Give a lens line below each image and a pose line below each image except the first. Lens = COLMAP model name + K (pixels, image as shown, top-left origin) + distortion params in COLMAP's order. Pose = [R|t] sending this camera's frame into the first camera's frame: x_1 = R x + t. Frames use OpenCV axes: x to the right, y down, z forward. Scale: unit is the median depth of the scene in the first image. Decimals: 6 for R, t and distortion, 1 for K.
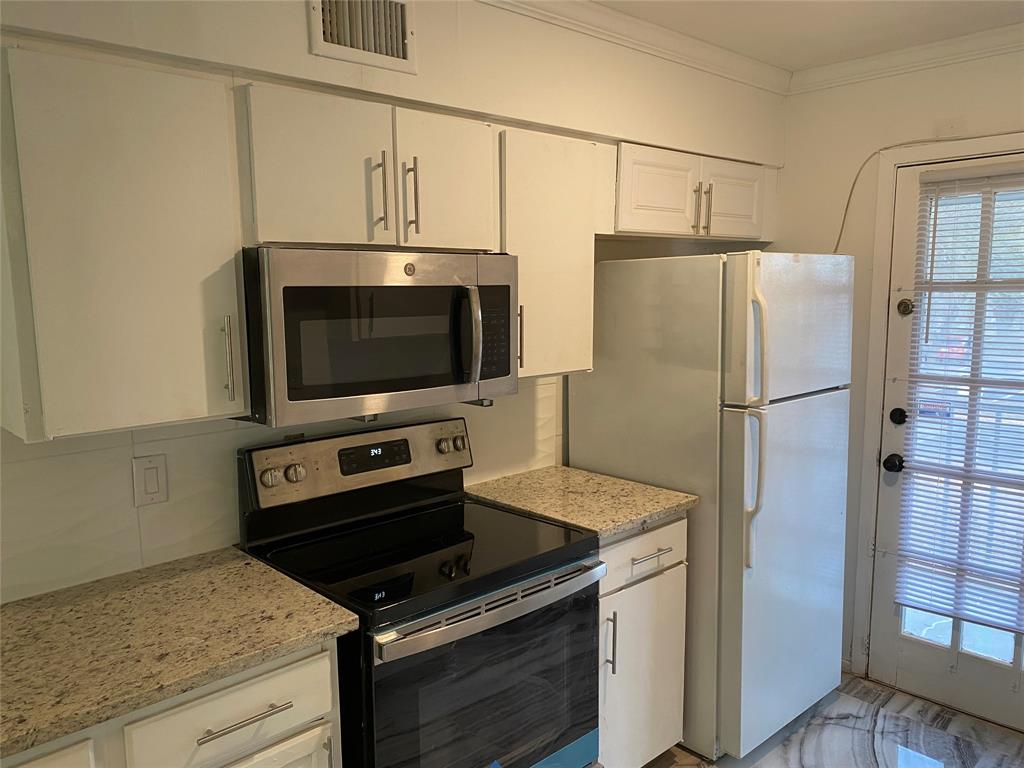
lens RADIAL K [[771.2, 0, 515.1], [0, 771.2, 388.2], [0, 0, 1]] dist [0.050649, -0.064471]
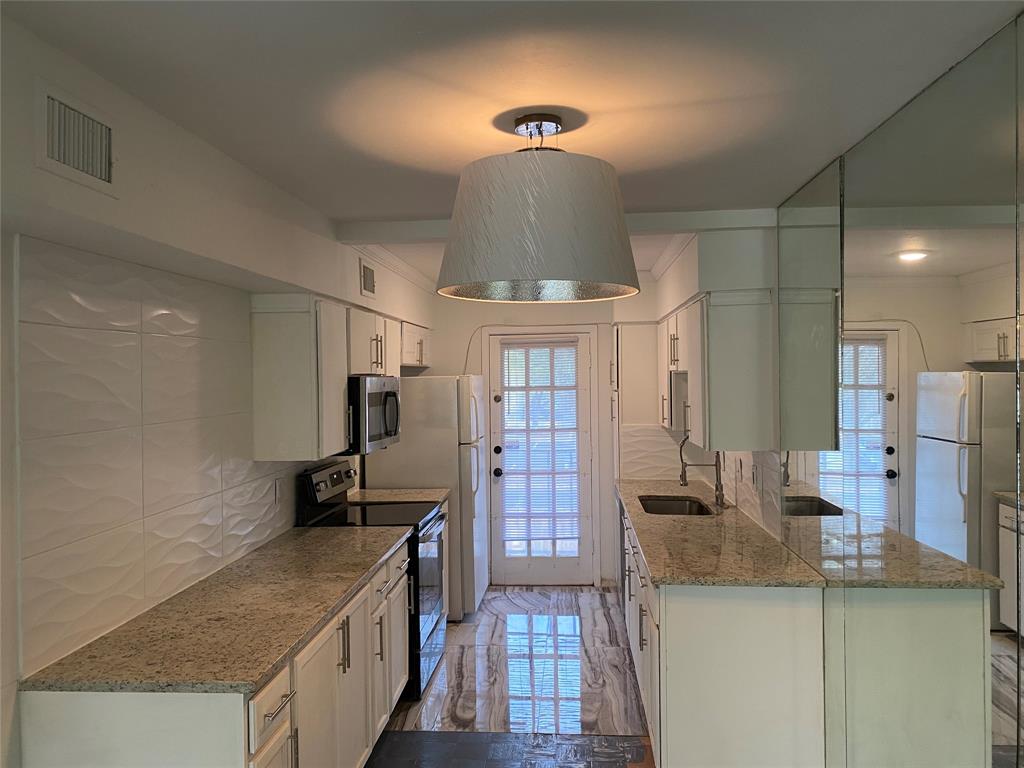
lens RADIAL K [[771.2, 0, 501.0], [0, 771.2, 369.2], [0, 0, 1]] dist [0.050649, -0.064471]
pose [[0.740839, 0.006677, 0.671650, -1.109784], [0.096915, 0.988424, -0.116725, 0.079147], [-0.664654, 0.151567, 0.731616, -0.703046]]
